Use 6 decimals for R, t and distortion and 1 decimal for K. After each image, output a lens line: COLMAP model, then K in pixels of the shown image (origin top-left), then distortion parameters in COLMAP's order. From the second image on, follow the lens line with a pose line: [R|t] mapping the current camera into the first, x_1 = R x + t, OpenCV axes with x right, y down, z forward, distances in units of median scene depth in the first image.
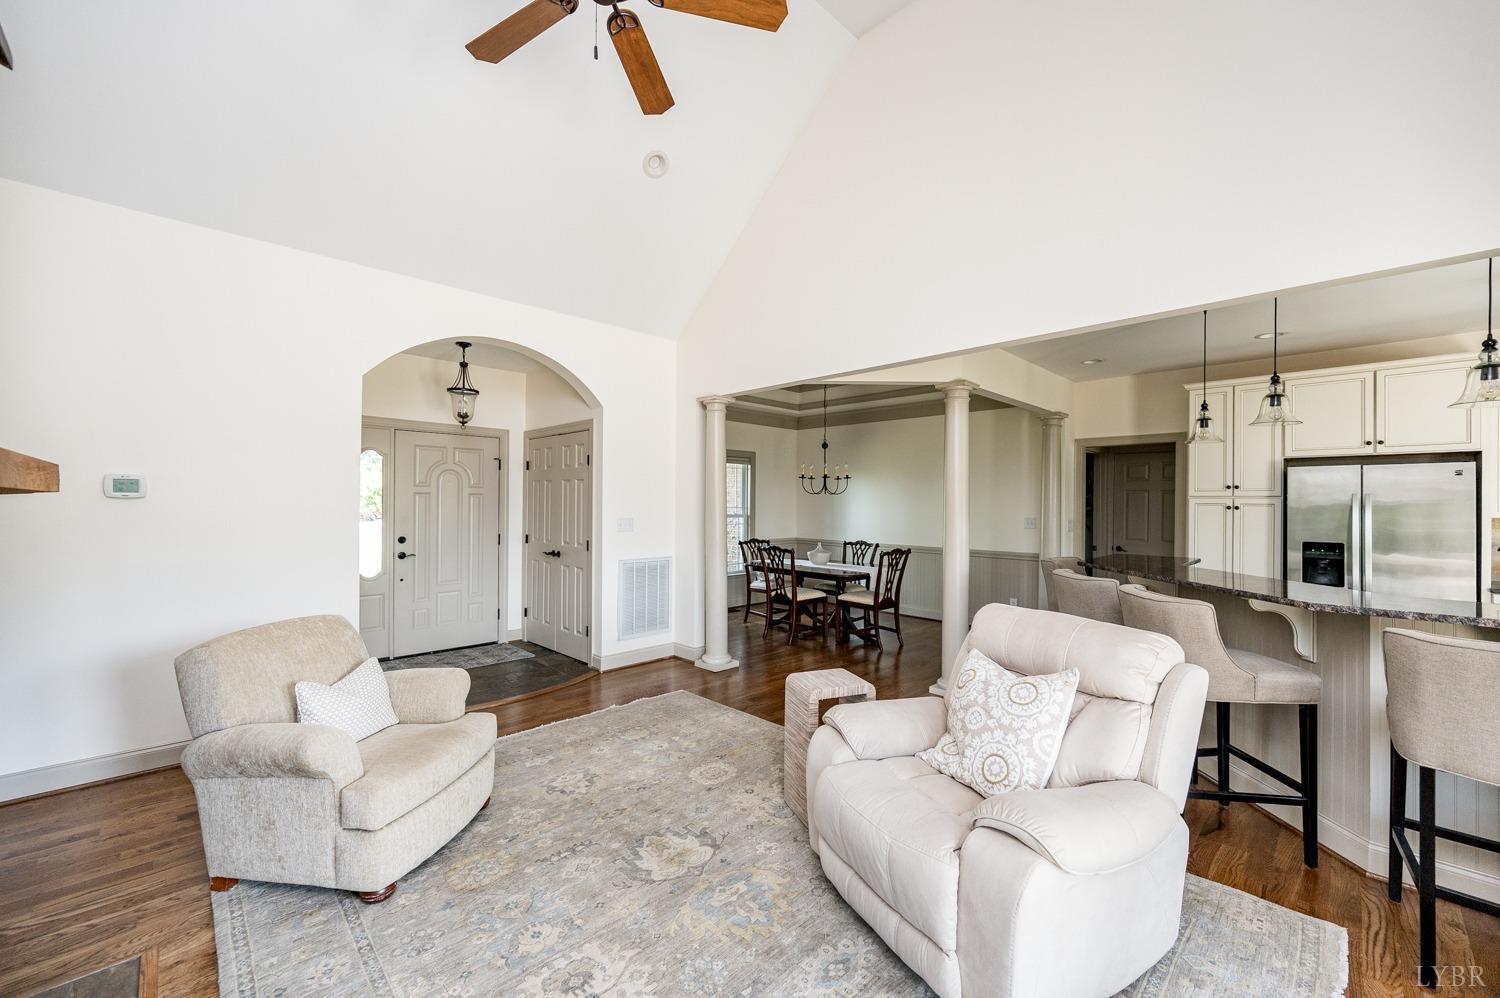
lens RADIAL K [[595.9, 0, 755.5], [0, 595.9, 491.7], [0, 0, 1]] dist [-0.000885, -0.000142]
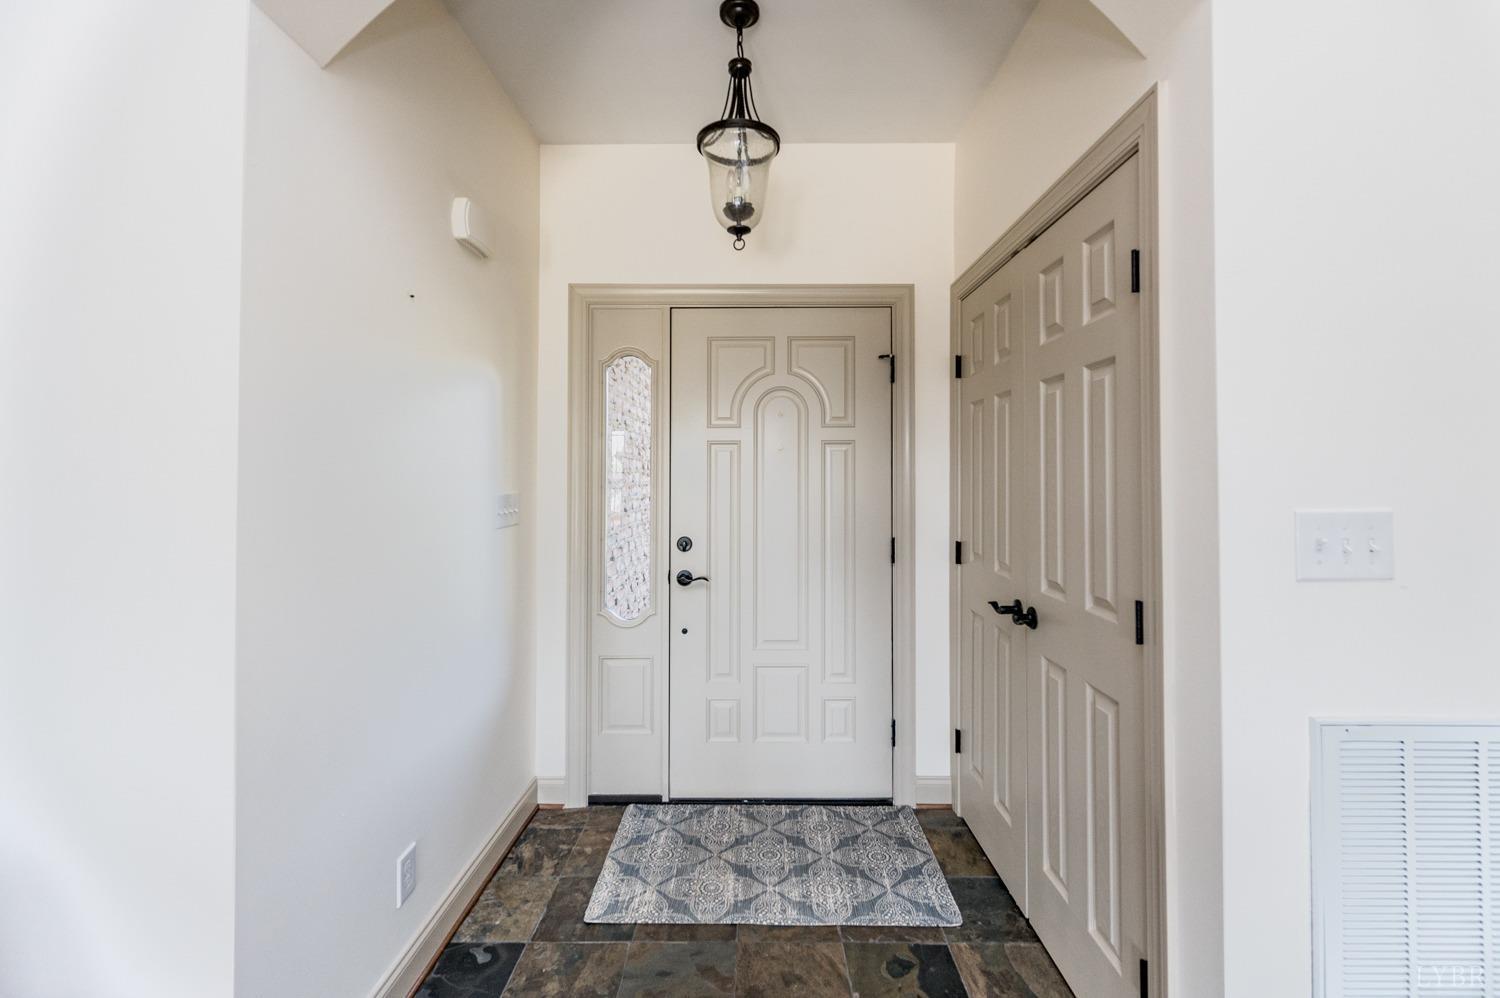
lens RADIAL K [[660.6, 0, 749.3], [0, 660.6, 472.4], [0, 0, 1]] dist [-0.000632, -0.000040]
pose [[0.706558, -0.011533, -0.707561, -0.177240], [0.018499, 0.999827, 0.002177, 0.022951], [0.707413, -0.014628, 0.706649, 0.610410]]
